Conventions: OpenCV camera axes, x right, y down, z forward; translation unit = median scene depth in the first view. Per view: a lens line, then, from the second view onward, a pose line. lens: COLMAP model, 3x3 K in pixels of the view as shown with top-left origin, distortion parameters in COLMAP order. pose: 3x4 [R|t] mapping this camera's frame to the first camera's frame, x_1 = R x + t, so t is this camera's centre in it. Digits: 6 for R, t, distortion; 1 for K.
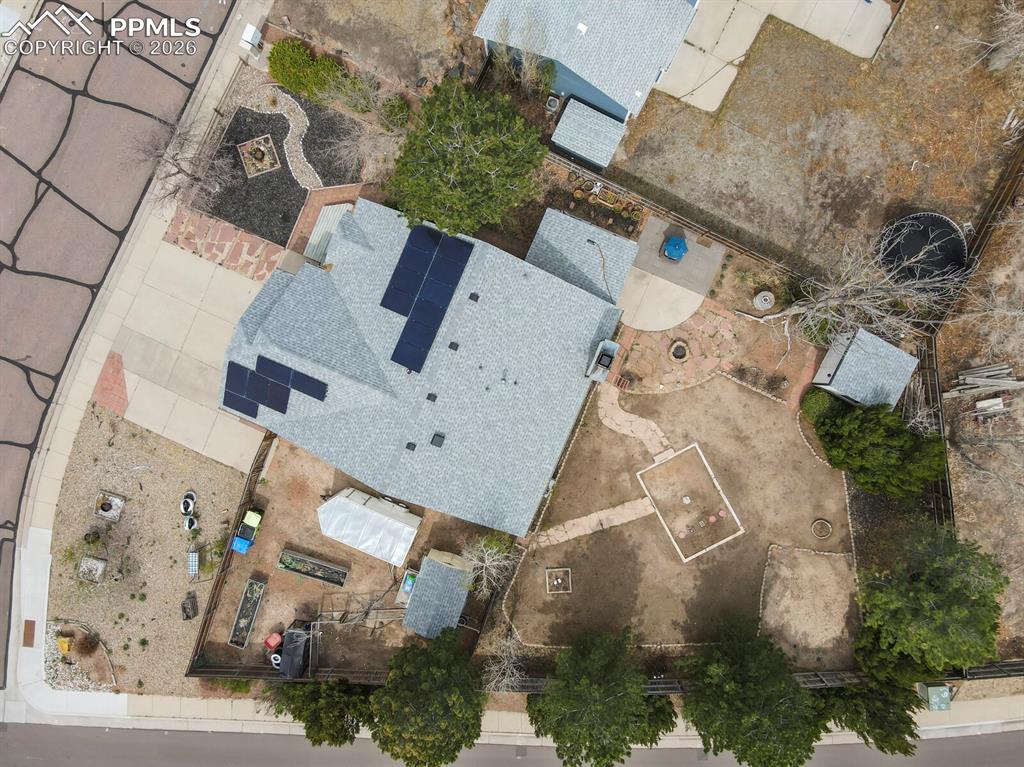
lens RADIAL K [[748.1, 0, 509.7], [0, 748.1, 380.2], [0, 0, 1]] dist [0.023631, 0.030312]
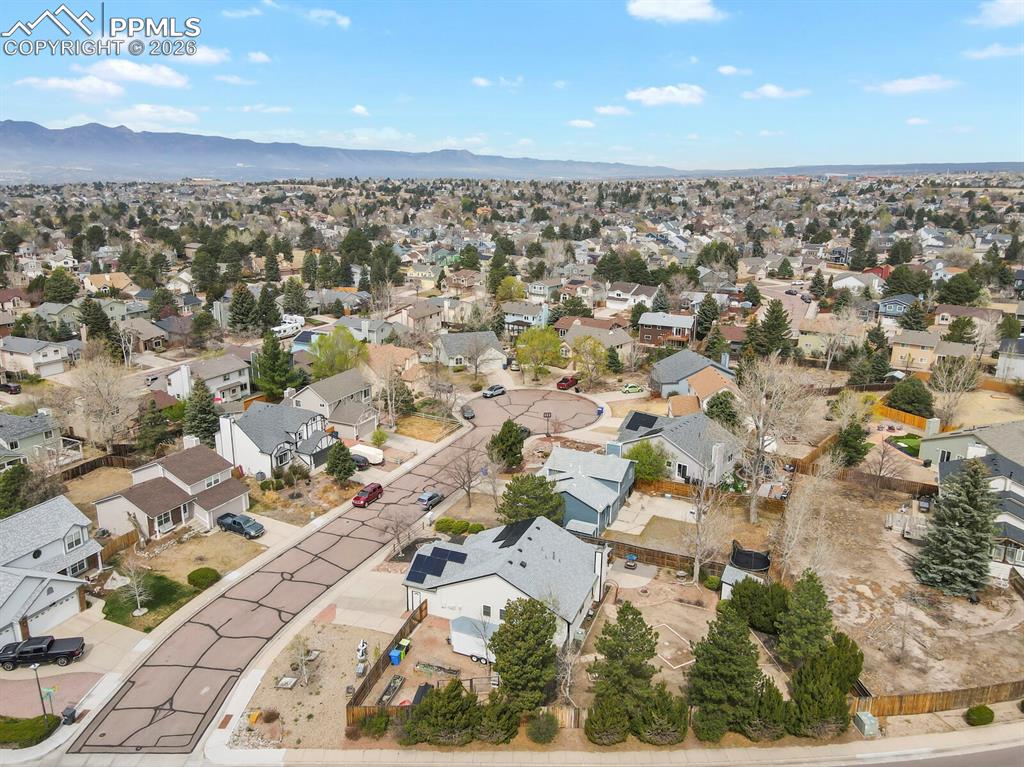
lens RADIAL K [[748.1, 0, 511.6], [0, 748.1, 385.7], [0, 0, 1]] dist [0.023631, 0.030312]
pose [[0.999346, 0.023003, 0.027894, -0.161672], [0.021081, 0.256067, -0.966429, 1.566845], [-0.029373, 0.966385, 0.255414, 0.032047]]
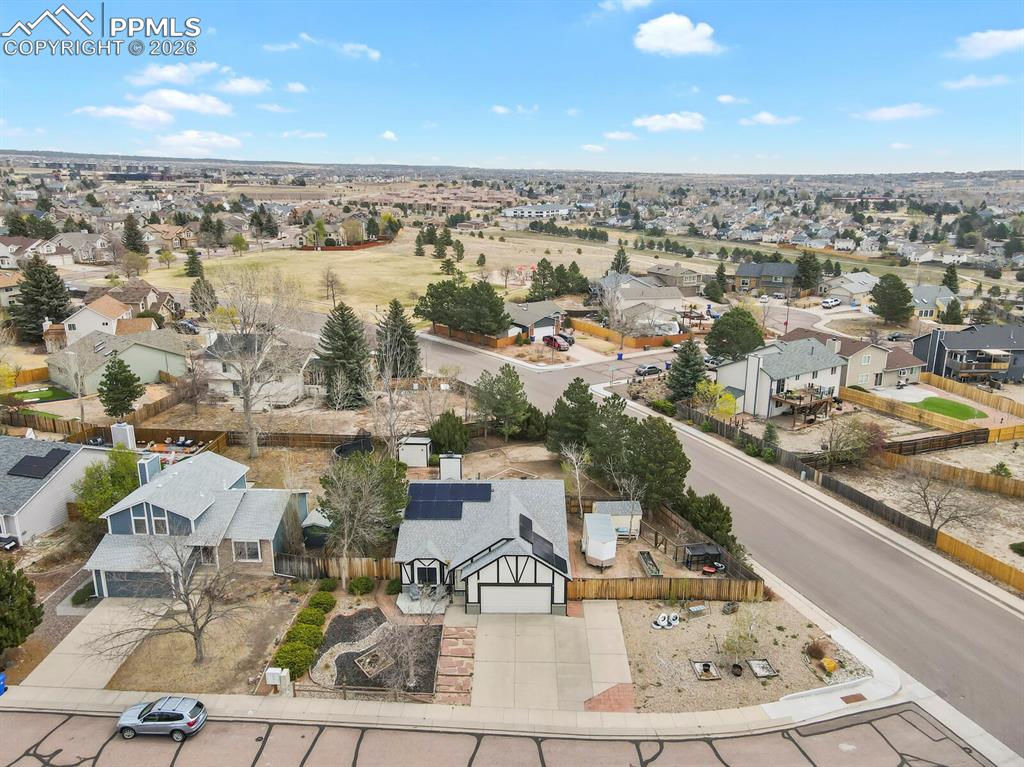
lens RADIAL K [[748.1, 0, 512.5], [0, 748.1, 383.3], [0, 0, 1]] dist [0.023631, 0.030312]
pose [[-0.386853, -0.225966, 0.894027, -1.336802], [0.921635, -0.126880, 0.366730, -0.464819], [0.030566, 0.965837, 0.257342, 0.280235]]
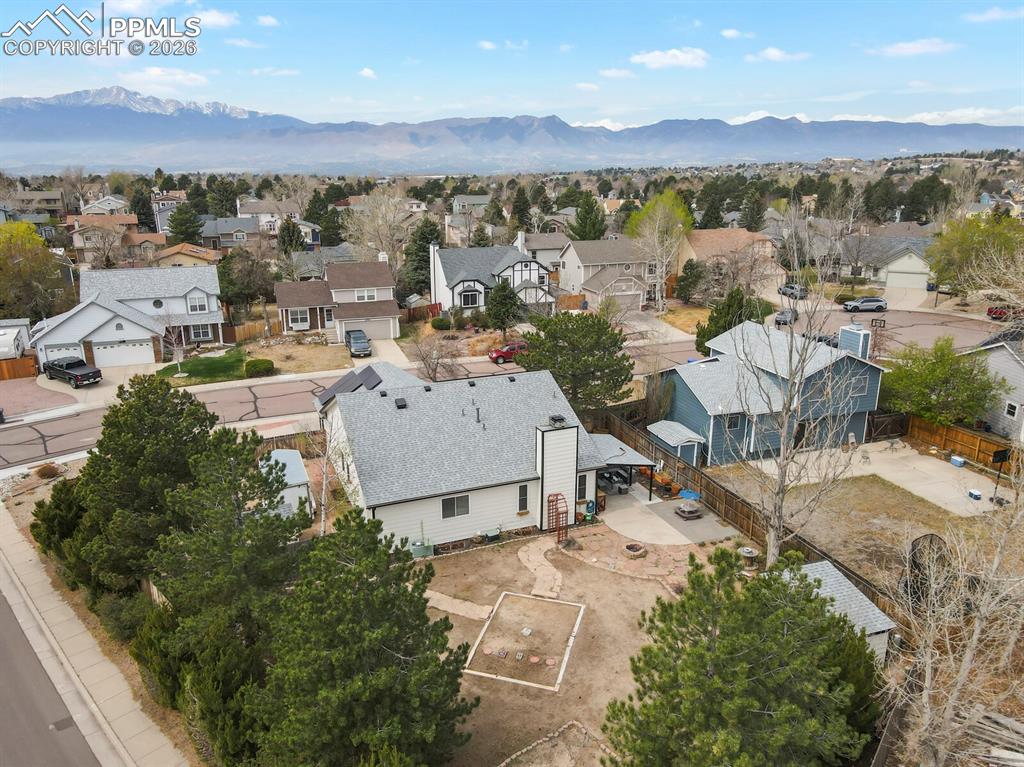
lens RADIAL K [[748.1, 0, 513.1], [0, 748.1, 383.5], [0, 0, 1]] dist [0.023631, 0.030312]
pose [[0.713873, 0.220738, -0.664575, 0.649201], [-0.699713, 0.186805, -0.689570, 0.619843], [-0.028068, 0.957277, 0.287808, 0.534045]]
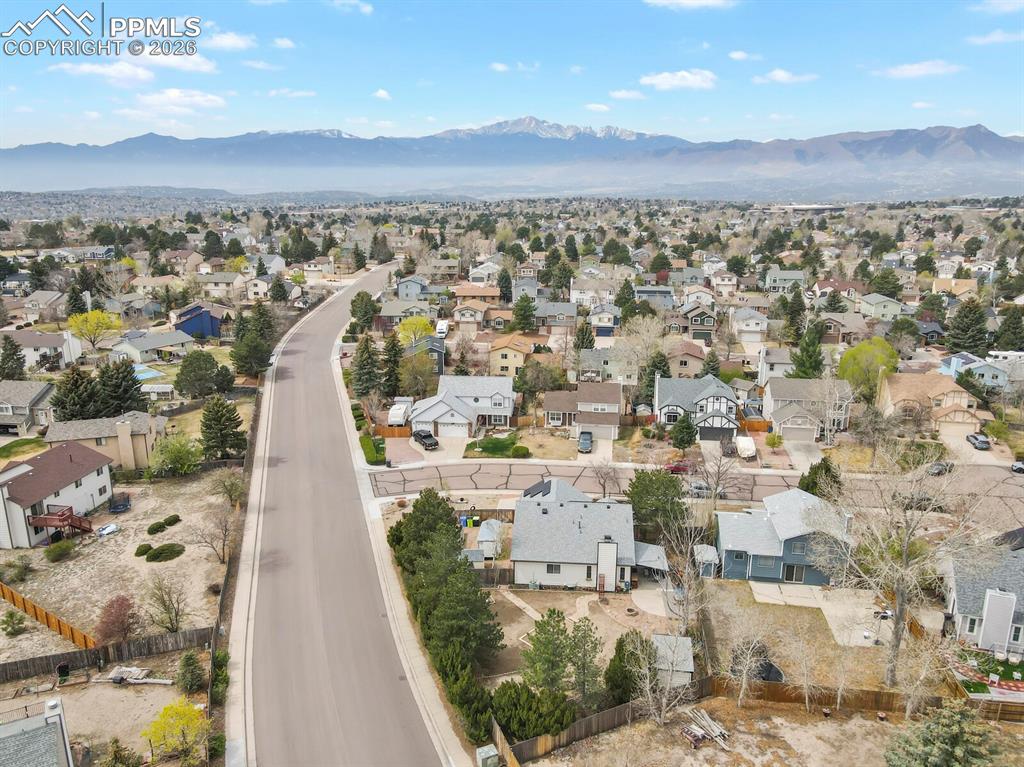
lens RADIAL K [[748.1, 0, 512.9], [0, 748.1, 393.4], [0, 0, 1]] dist [0.023631, 0.030312]
pose [[0.314183, 0.285978, -0.905265, 1.542022], [-0.948976, 0.067417, -0.308057, 0.714281], [-0.027067, 0.955862, 0.292567, -0.009314]]
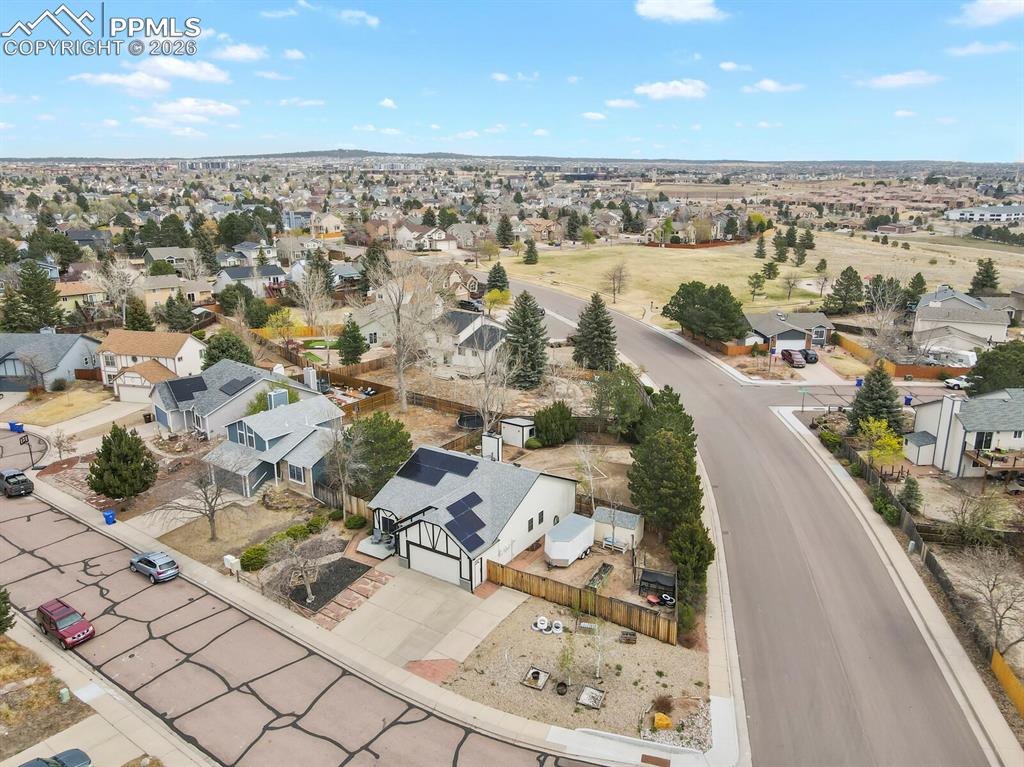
lens RADIAL K [[748.1, 0, 508.8], [0, 748.1, 386.4], [0, 0, 1]] dist [0.023631, 0.030312]
pose [[0.171477, -0.248140, 0.953427, -1.493697], [0.984969, 0.022793, -0.171218, 0.308832], [0.020755, 0.968456, 0.248319, 0.303630]]
